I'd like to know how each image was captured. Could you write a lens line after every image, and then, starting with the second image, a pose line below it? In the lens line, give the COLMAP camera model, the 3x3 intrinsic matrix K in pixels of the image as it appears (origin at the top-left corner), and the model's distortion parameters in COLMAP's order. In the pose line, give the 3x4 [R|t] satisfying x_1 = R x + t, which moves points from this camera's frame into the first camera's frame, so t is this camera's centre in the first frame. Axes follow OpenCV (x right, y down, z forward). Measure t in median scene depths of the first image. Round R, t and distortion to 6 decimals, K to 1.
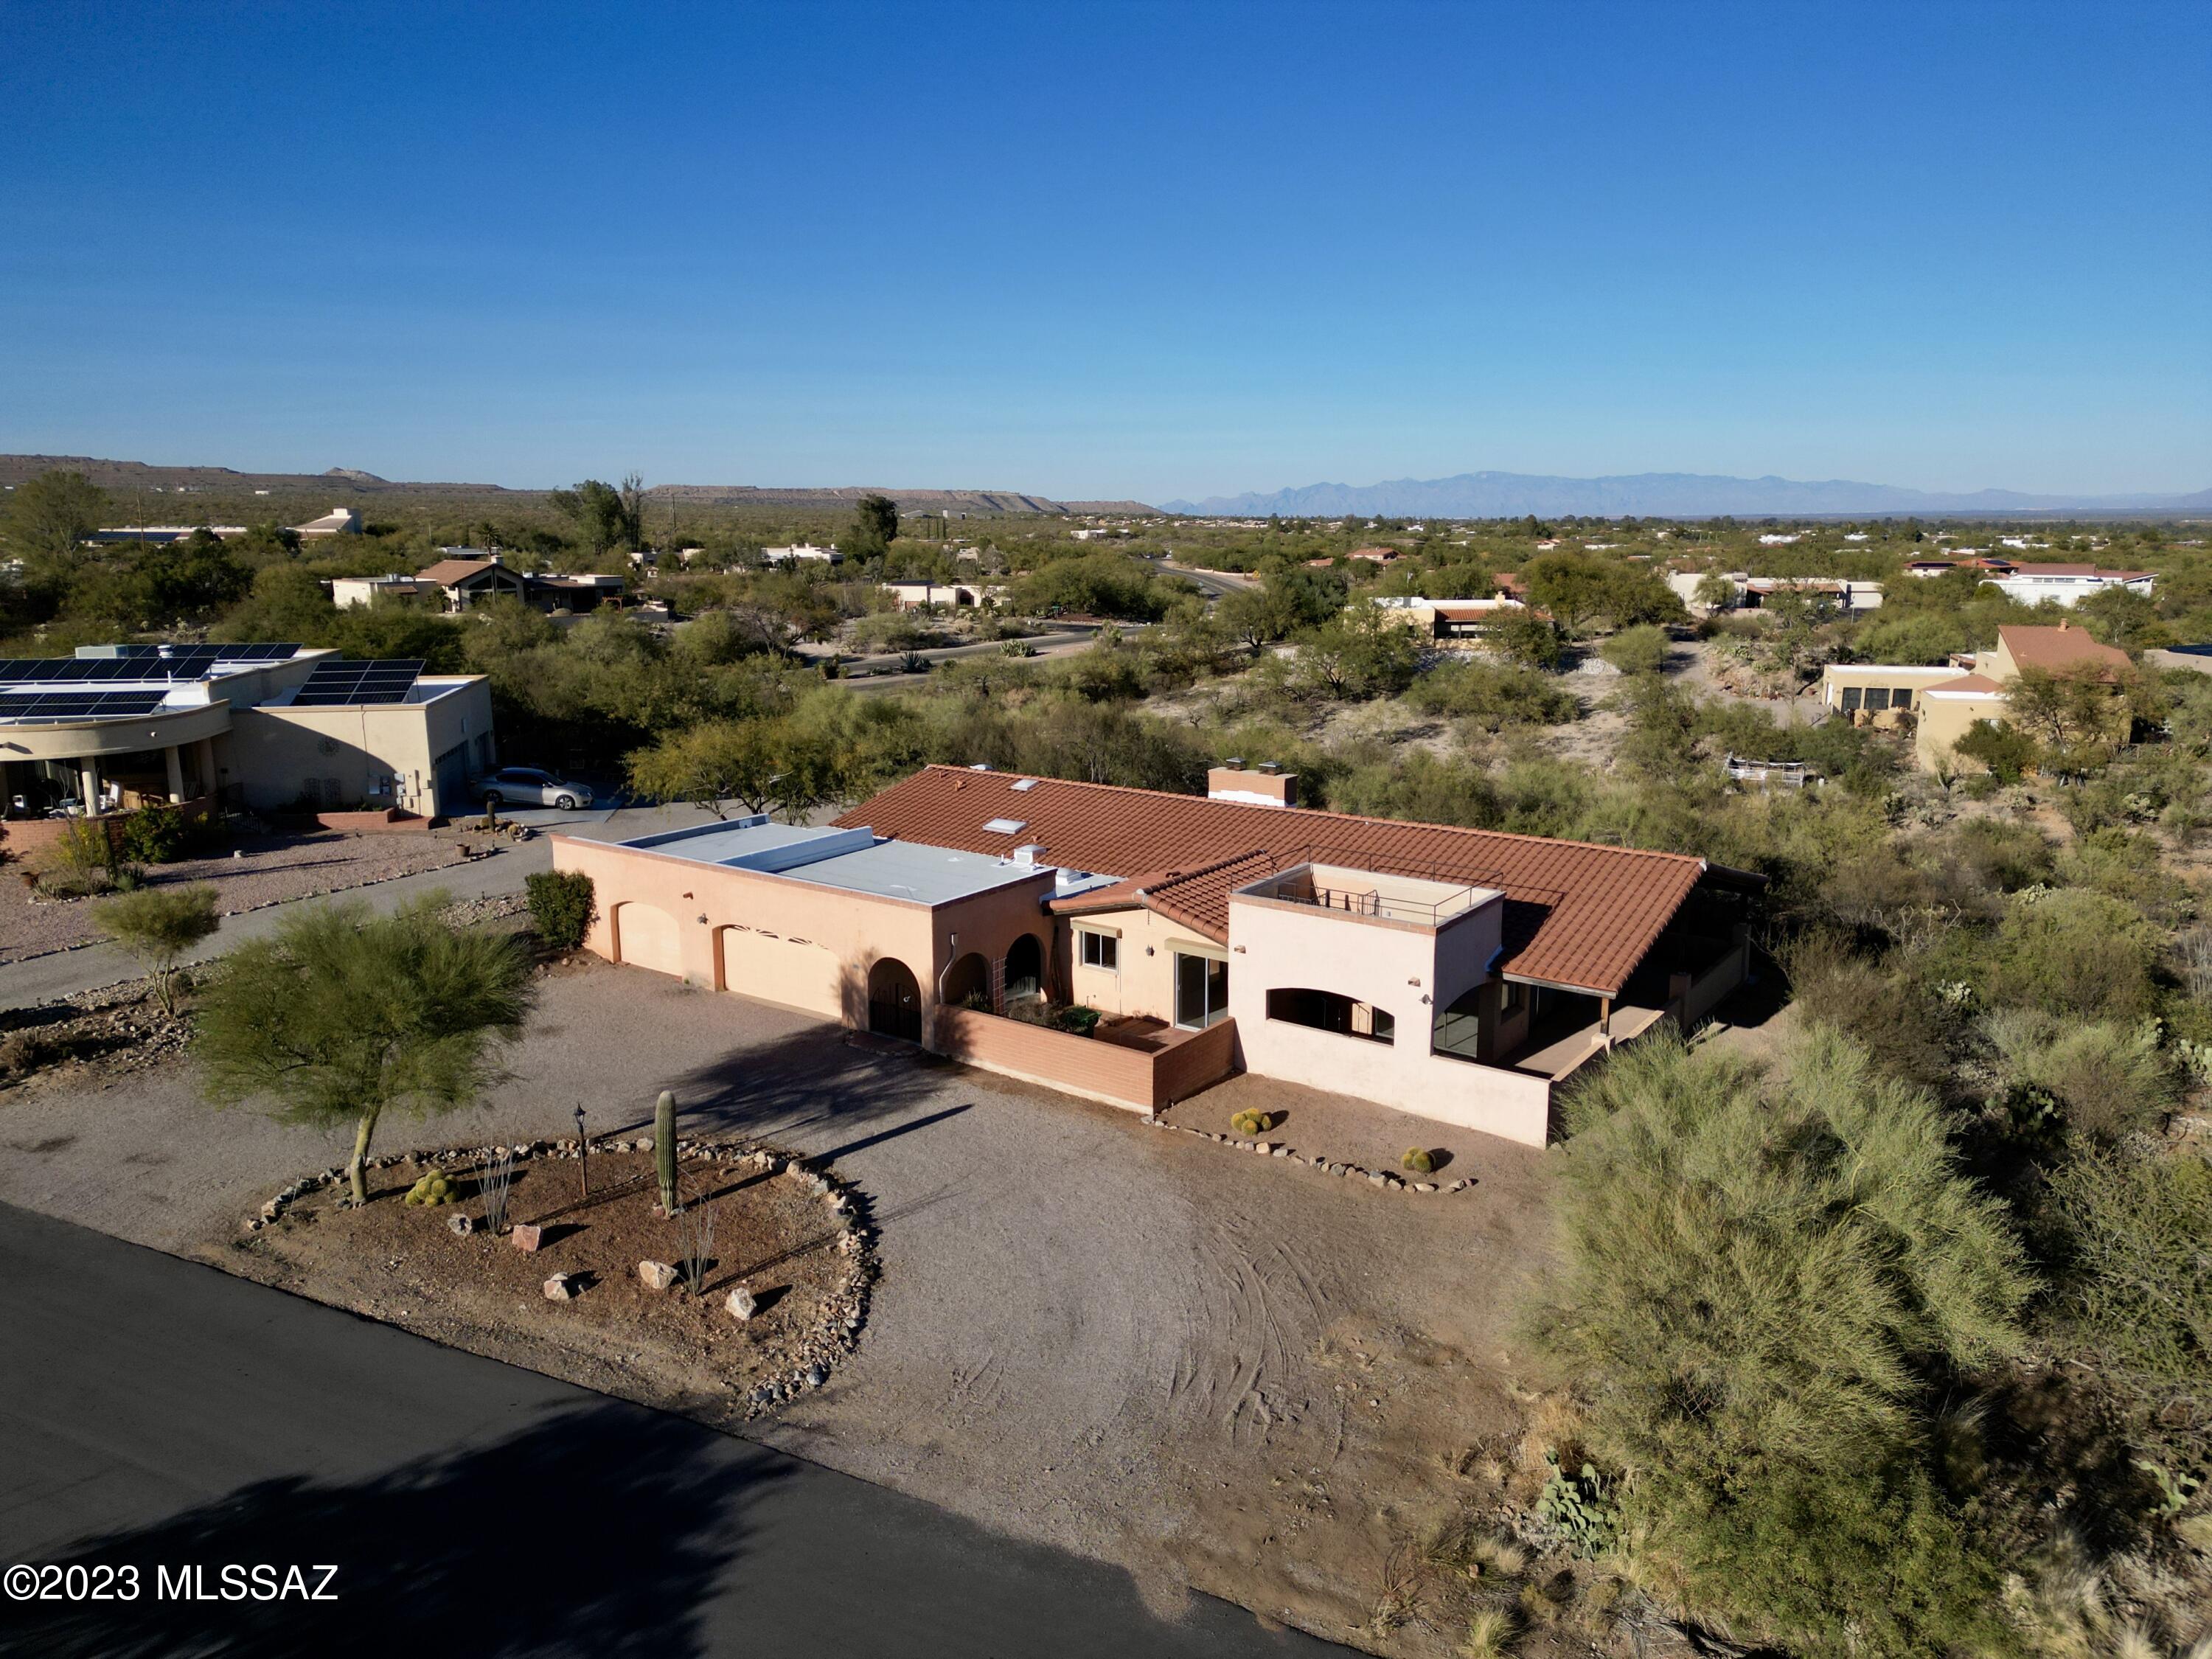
lens RADIAL K [[1533.1, 0, 1106.0], [0, 1533.1, 829.5], [0, 0, 1]] dist [0.082216, -0.074474]
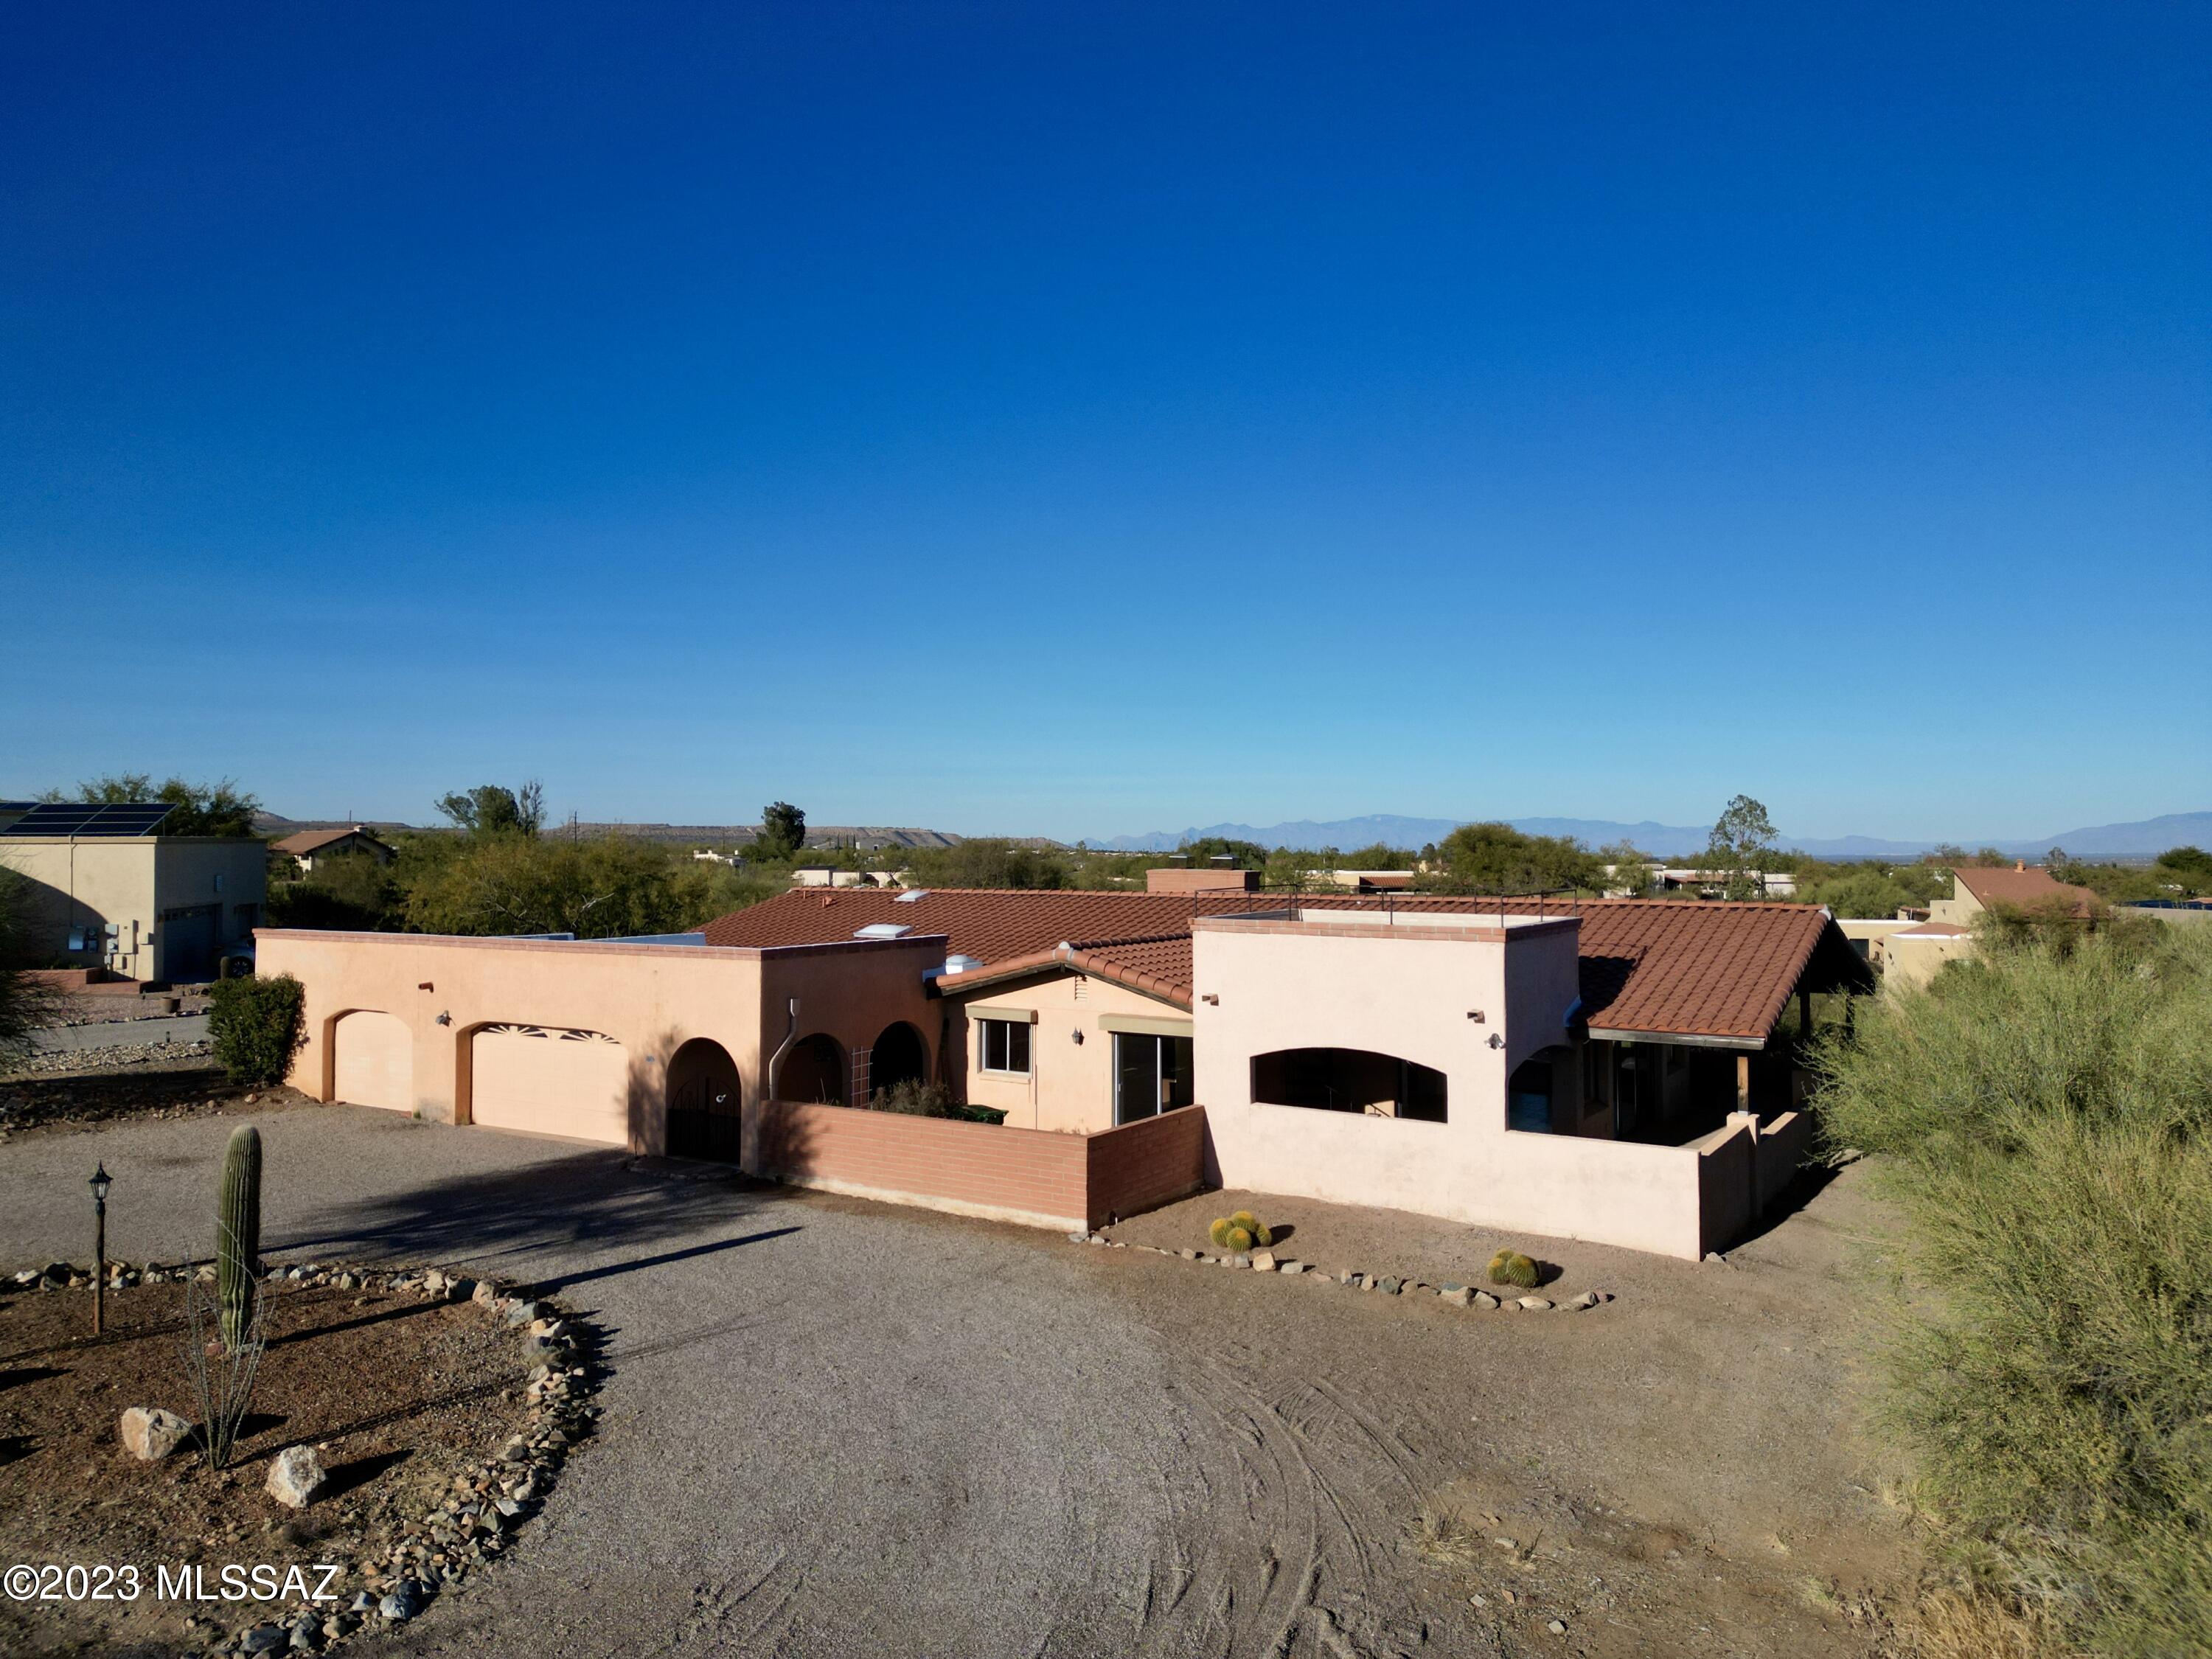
lens RADIAL K [[1533.1, 0, 1106.0], [0, 1533.1, 829.5], [0, 0, 1]] dist [0.082216, -0.074474]
pose [[0.998321, 0.003406, 0.057831, 0.000473], [0.009205, 0.976261, -0.216402, 0.163845], [-0.057196, 0.216571, 0.974590, 0.336699]]
